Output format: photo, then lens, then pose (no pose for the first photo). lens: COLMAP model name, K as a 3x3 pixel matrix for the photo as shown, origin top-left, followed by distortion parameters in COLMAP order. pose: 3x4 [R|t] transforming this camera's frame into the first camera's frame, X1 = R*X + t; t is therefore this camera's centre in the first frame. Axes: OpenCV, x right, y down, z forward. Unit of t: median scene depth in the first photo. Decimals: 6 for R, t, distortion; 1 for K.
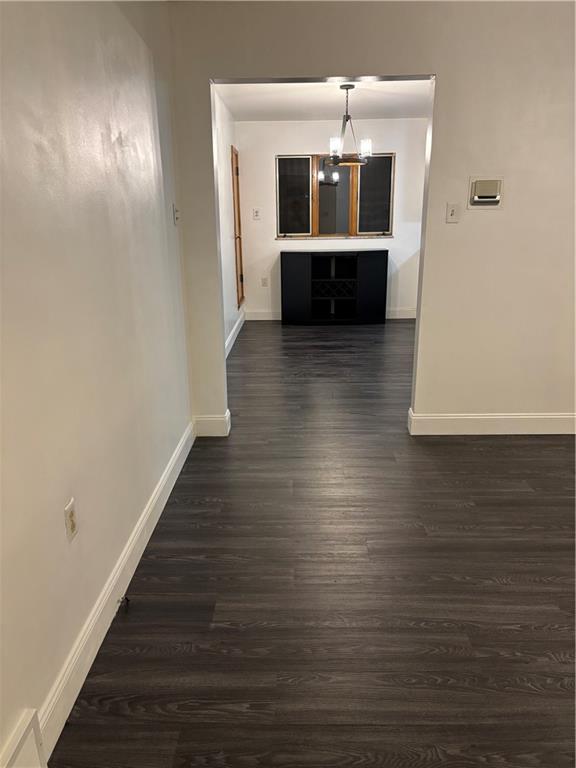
lens RADIAL K [[595.1, 0, 288.0], [0, 595.1, 384.0], [0, 0, 1]] dist [0.091932, -0.090361]
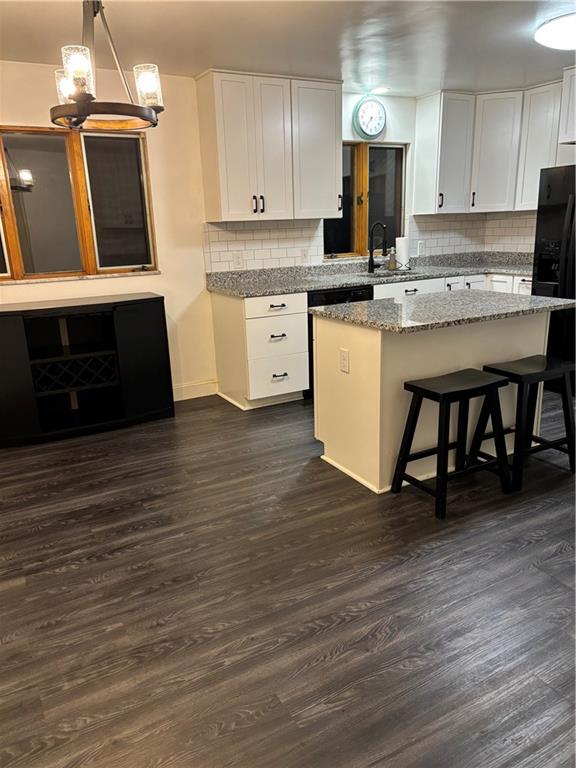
lens RADIAL K [[595.1, 0, 288.0], [0, 595.1, 384.0], [0, 0, 1]] dist [0.091932, -0.090361]
pose [[0.870492, -0.150608, 0.468574, -0.014202], [0.161296, 0.986751, 0.017513, -0.123238], [-0.465003, 0.060334, 0.883251, 0.408882]]
